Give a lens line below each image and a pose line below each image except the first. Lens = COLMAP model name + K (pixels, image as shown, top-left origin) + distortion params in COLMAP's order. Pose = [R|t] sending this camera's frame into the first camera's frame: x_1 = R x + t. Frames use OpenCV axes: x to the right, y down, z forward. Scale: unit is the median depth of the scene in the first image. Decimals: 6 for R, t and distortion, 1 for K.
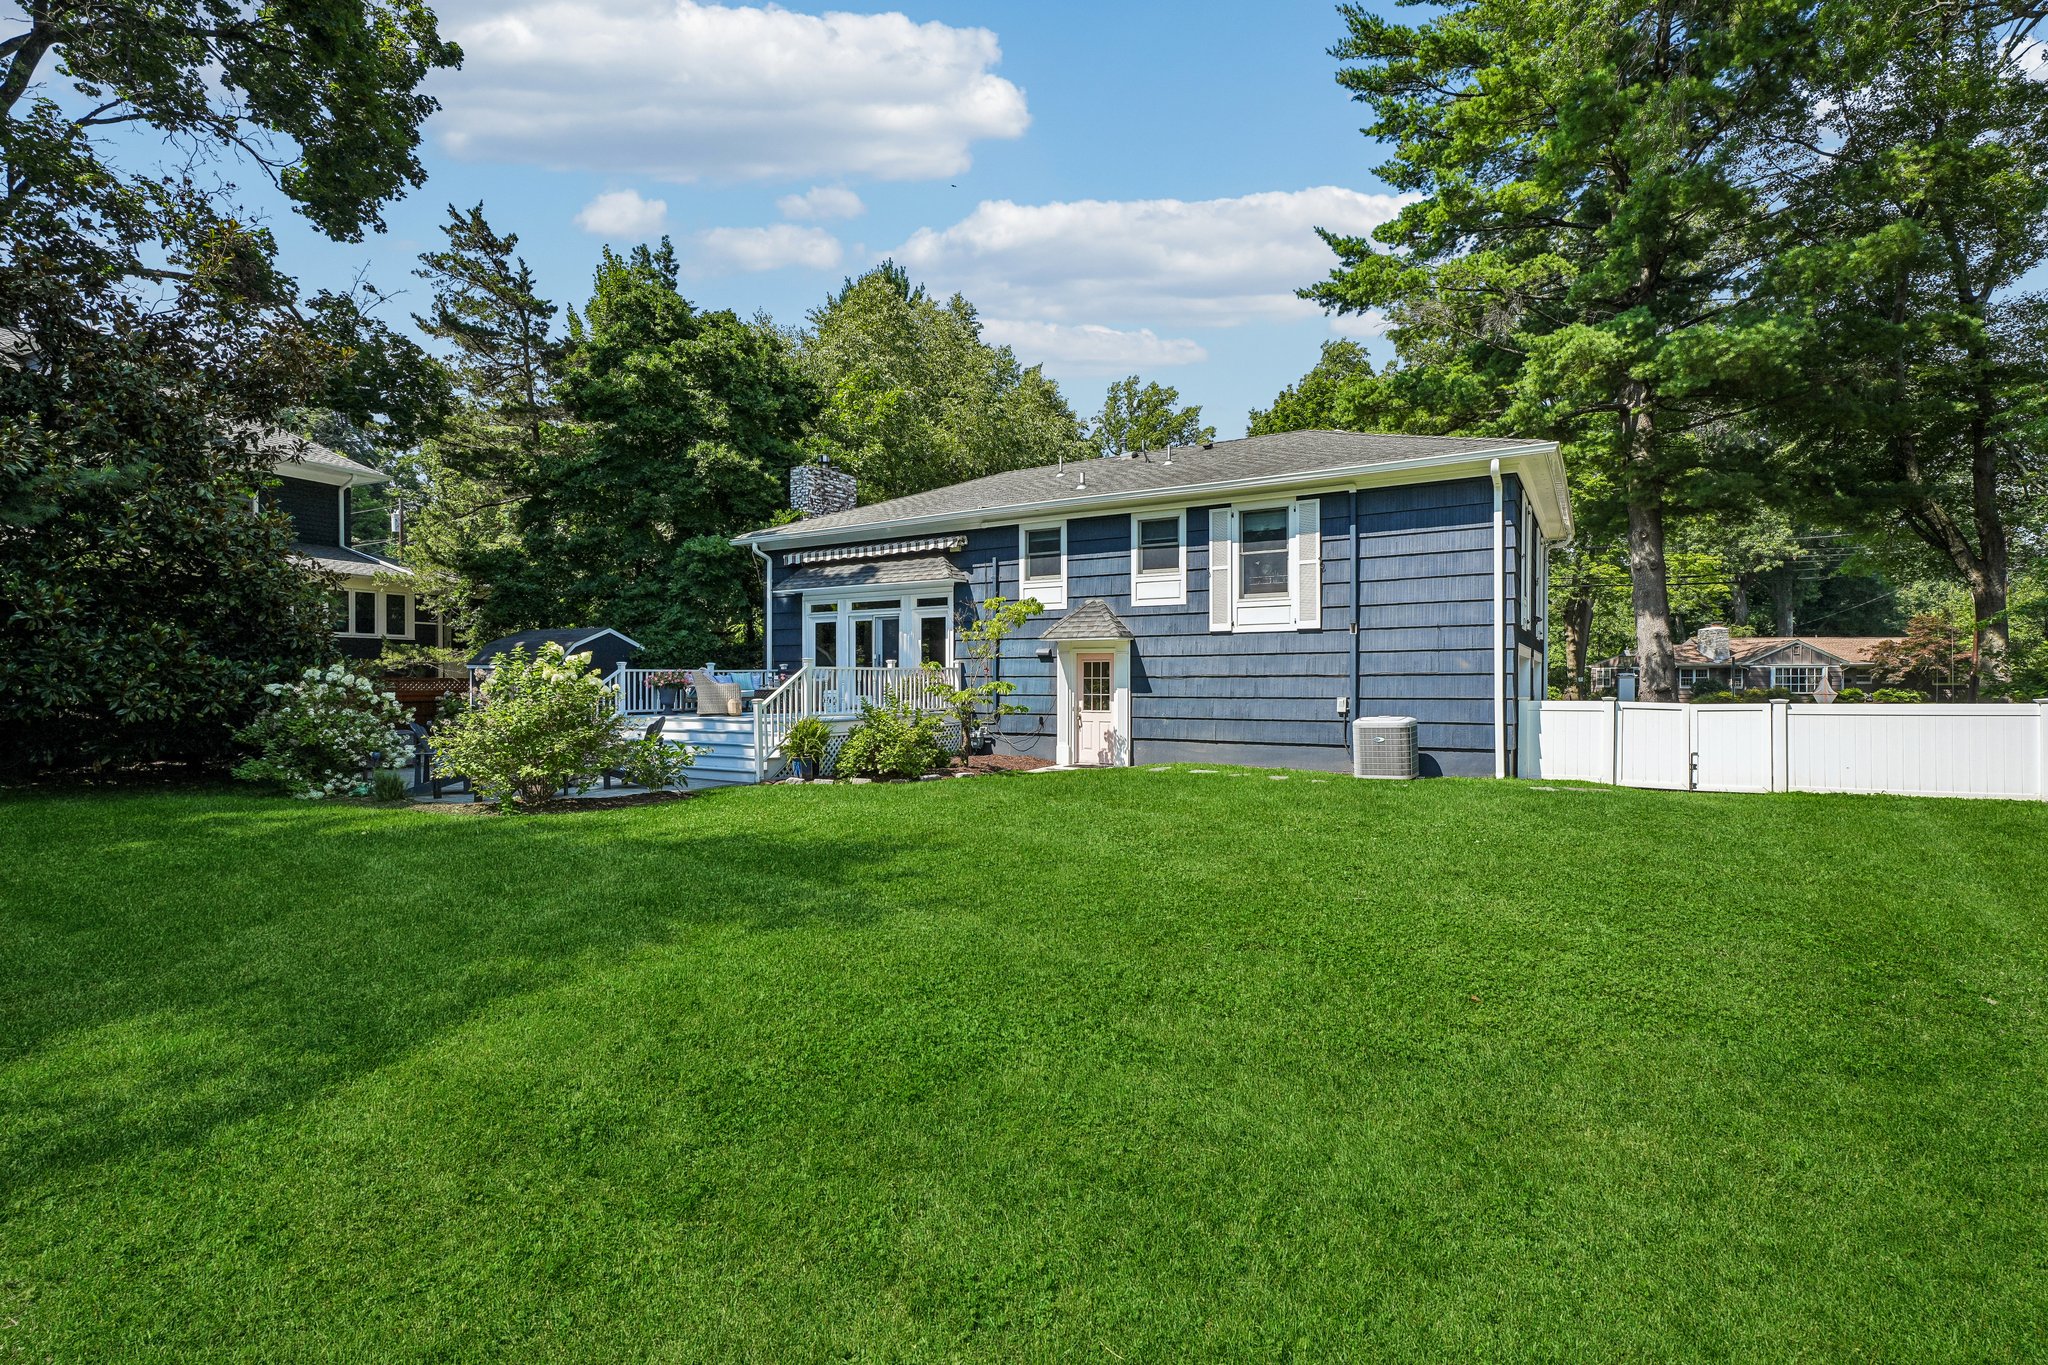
lens RADIAL K [[929.7, 0, 1024.0], [0, 929.7, 682.5], [0, 0, 1]] dist [-0.000192, 0.000196]
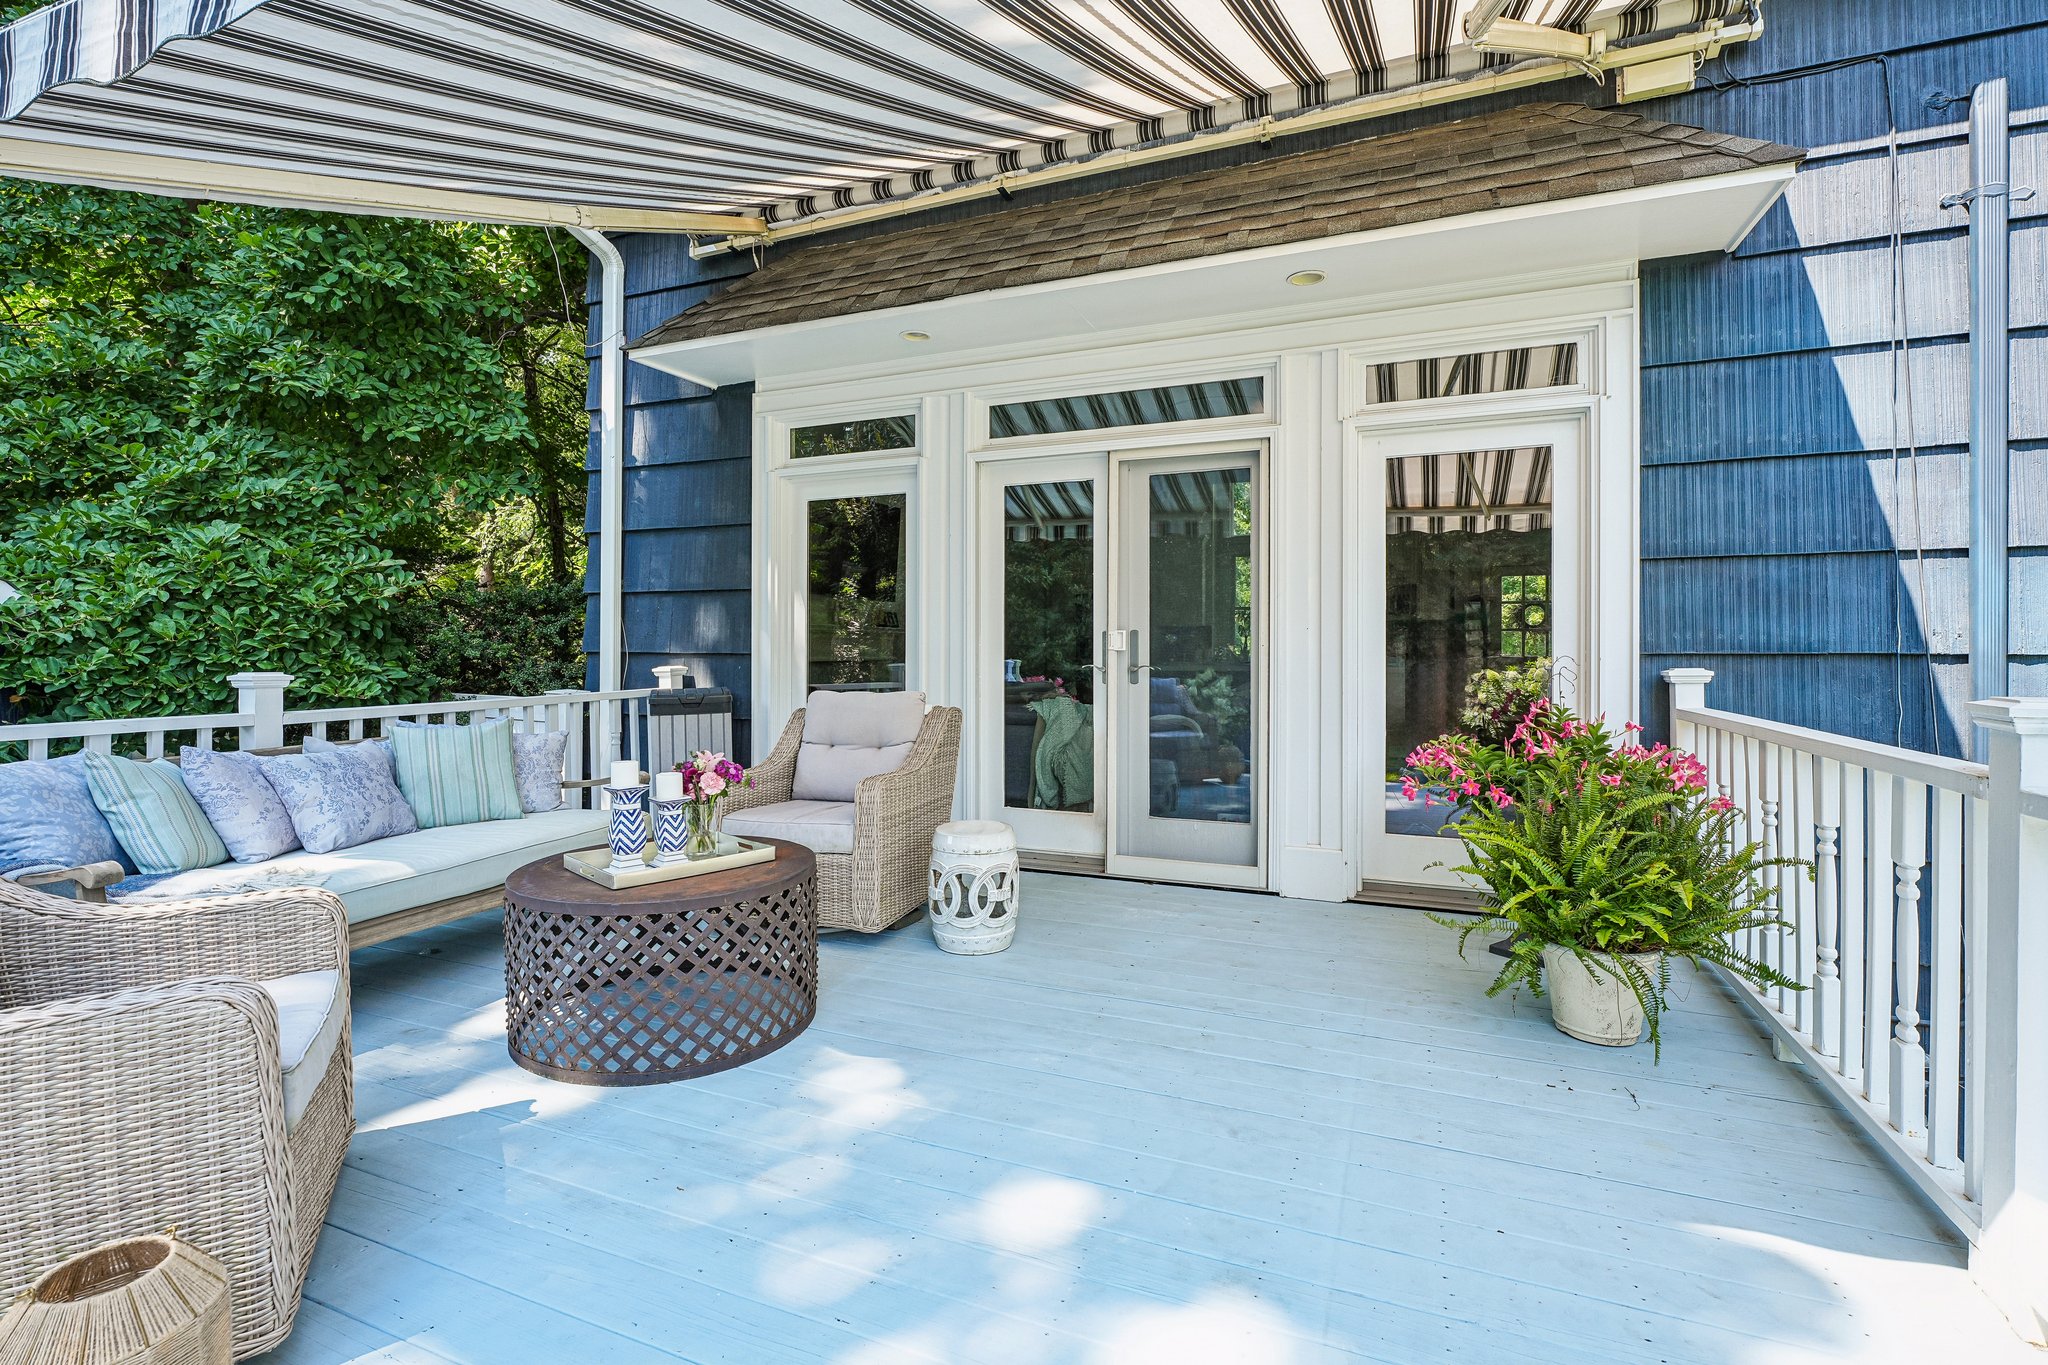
lens RADIAL K [[929.7, 0, 1024.0], [0, 929.7, 682.5], [0, 0, 1]] dist [-0.000192, 0.000196]
pose [[0.988019, -0.000847, 0.154328, -0.206035], [-0.003736, 0.999561, 0.029404, -0.023552], [-0.154285, -0.029629, 0.987582, 0.748489]]
